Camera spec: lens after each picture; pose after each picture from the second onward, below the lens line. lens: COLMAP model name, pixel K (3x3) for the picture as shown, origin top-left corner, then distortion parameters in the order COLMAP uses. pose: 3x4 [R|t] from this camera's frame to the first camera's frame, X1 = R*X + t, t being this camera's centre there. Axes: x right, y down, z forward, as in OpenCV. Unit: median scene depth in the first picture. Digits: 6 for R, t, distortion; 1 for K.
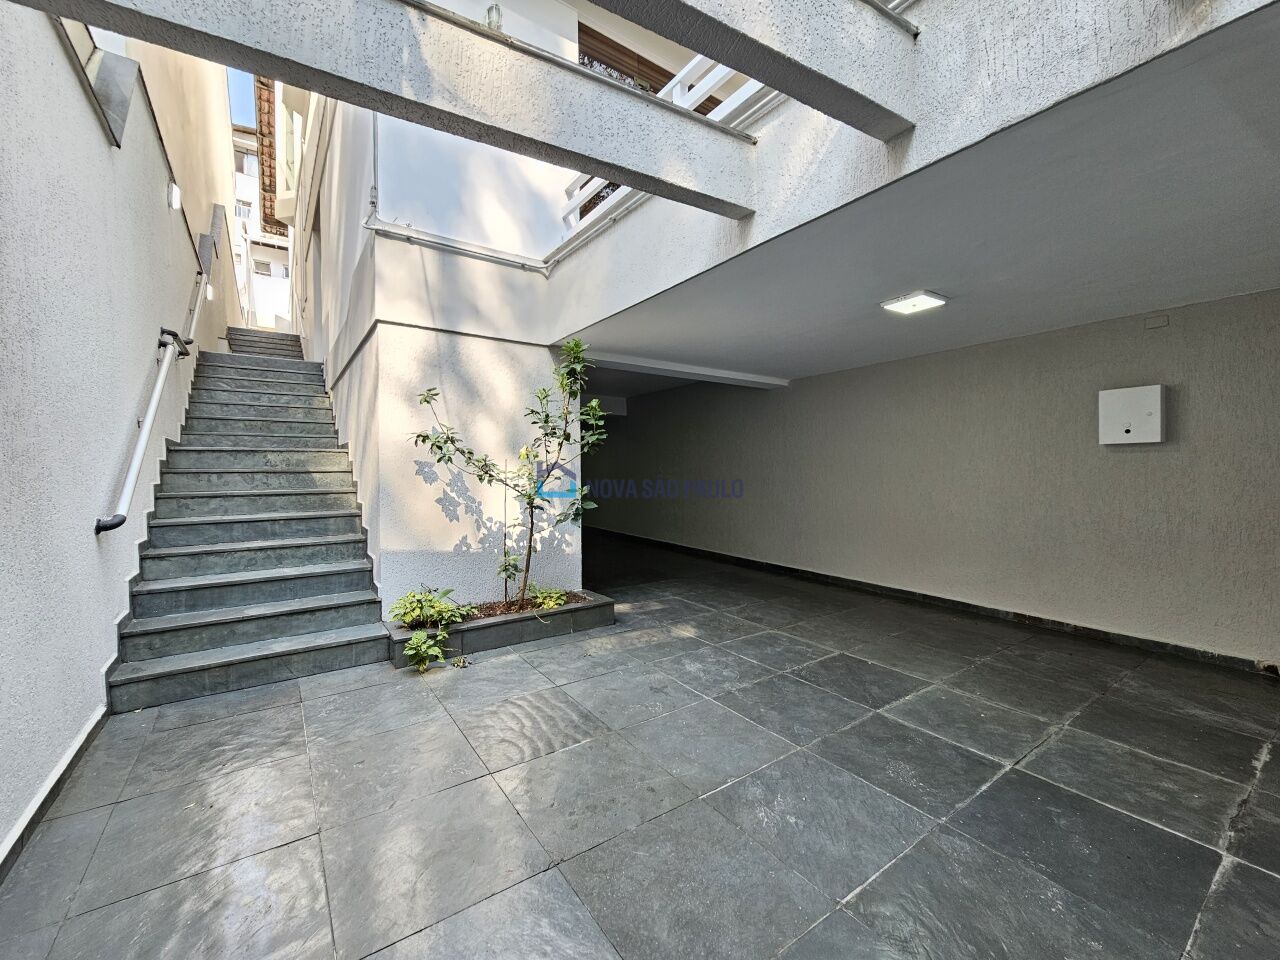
lens RADIAL K [[523.9, 0, 639.3], [0, 523.9, 478.5], [0, 0, 1]] dist [0.002394, -0.000439]
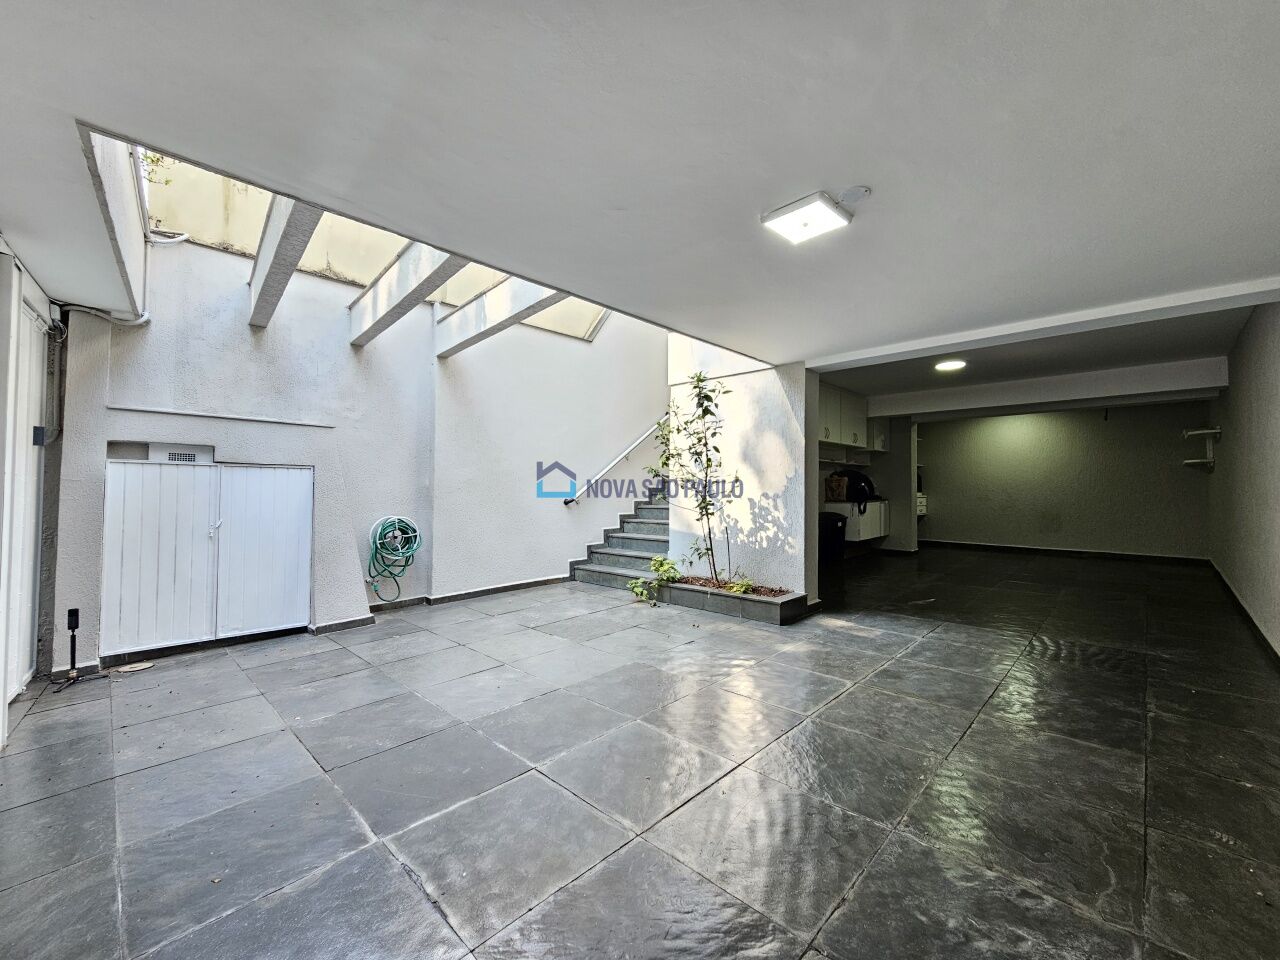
lens RADIAL K [[523.9, 0, 639.8], [0, 523.9, 476.9], [0, 0, 1]] dist [0.002394, -0.000439]
pose [[0.181617, -0.020784, -0.983150, 0.940582], [-0.014367, 0.999614, -0.023786, 0.015675], [0.983264, 0.018445, 0.181248, 0.551966]]
